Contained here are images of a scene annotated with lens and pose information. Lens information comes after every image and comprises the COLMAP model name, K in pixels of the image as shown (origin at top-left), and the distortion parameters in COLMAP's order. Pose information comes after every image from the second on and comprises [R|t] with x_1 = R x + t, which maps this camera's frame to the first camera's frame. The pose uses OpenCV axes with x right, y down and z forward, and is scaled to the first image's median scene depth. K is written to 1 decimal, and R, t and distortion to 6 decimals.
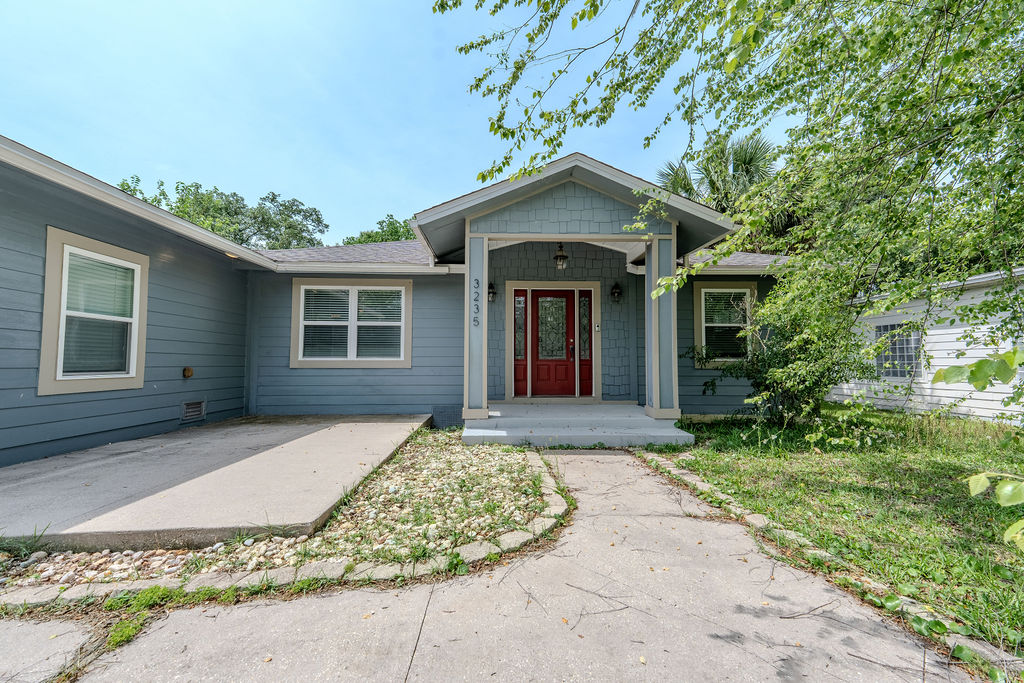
lens RADIAL K [[440.7, 0, 519.6], [0, 440.7, 342.4], [0, 0, 1]] dist [0.013290, 0.000523]
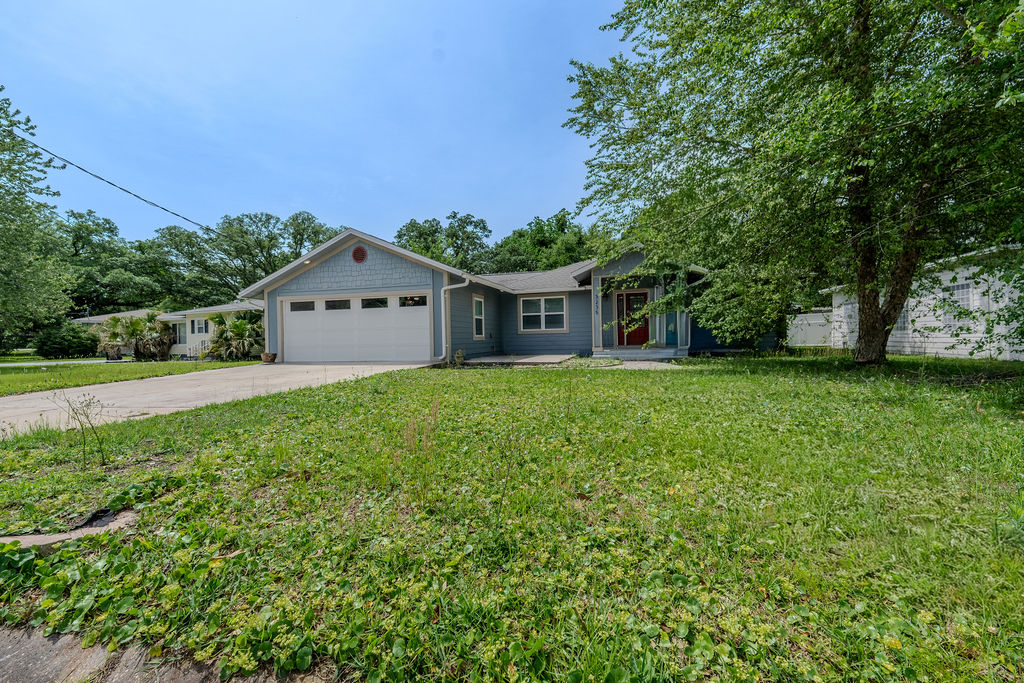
lens RADIAL K [[438.8, 0, 512.0], [0, 438.8, 341.5], [0, 0, 1]] dist [0.014493, 0.000110]
pose [[0.945464, -0.019575, -0.325137, 0.195083], [0.038280, 0.997953, 0.051233, -0.022666], [0.323469, -0.060885, 0.944278, -1.165886]]
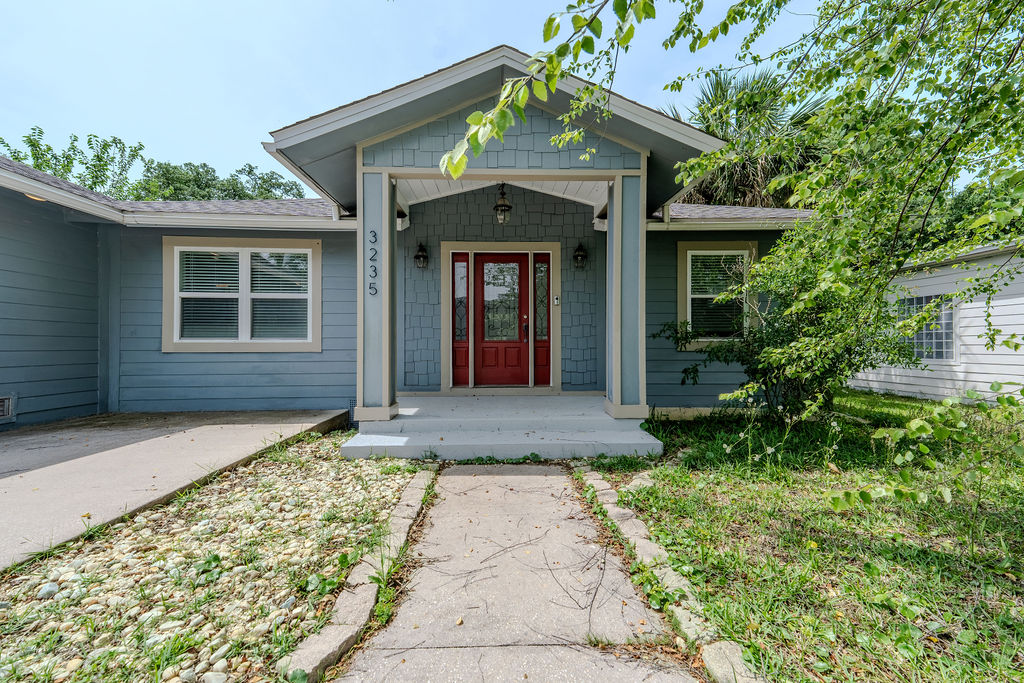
lens RADIAL K [[439.9, 0, 528.3], [0, 439.9, 345.2], [0, 0, 1]] dist [0.020399, 0.000141]
pose [[0.999968, -0.004665, 0.006526, 0.123881], [0.004357, 0.998913, 0.046416, 0.011051], [-0.006735, -0.046386, 0.998901, 0.205802]]
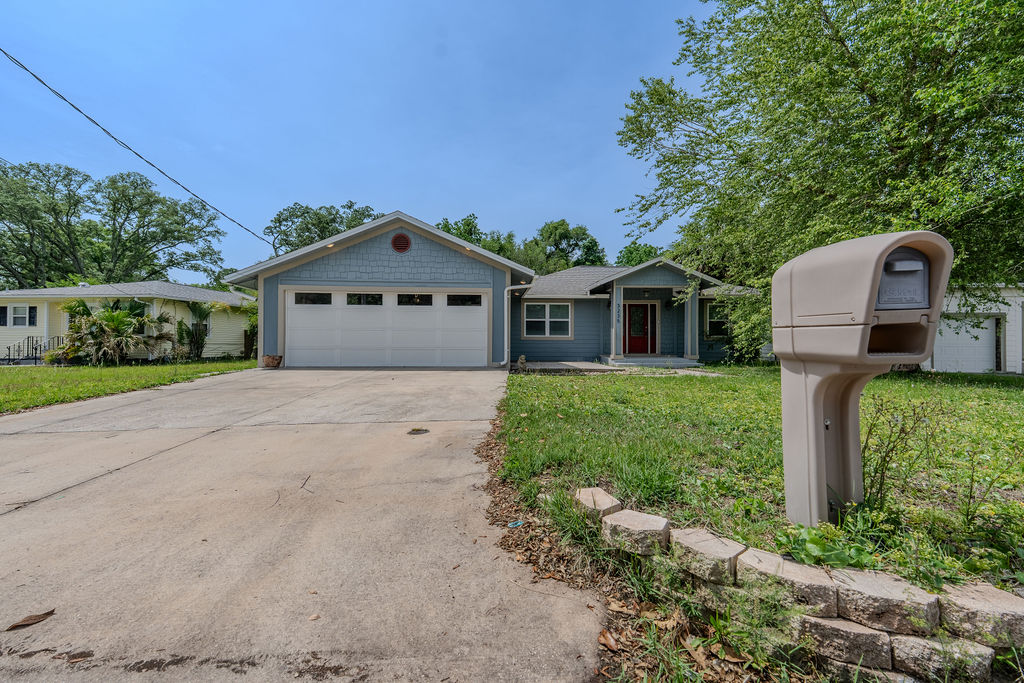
lens RADIAL K [[446.7, 0, 517.3], [0, 446.7, 340.5], [0, 0, 1]] dist [0.042108, -0.005481]
pose [[0.999976, 0.001309, 0.006811, -0.551573], [-0.001568, 0.999271, 0.038149, -0.025373], [-0.006756, -0.038159, 0.999249, -1.245126]]
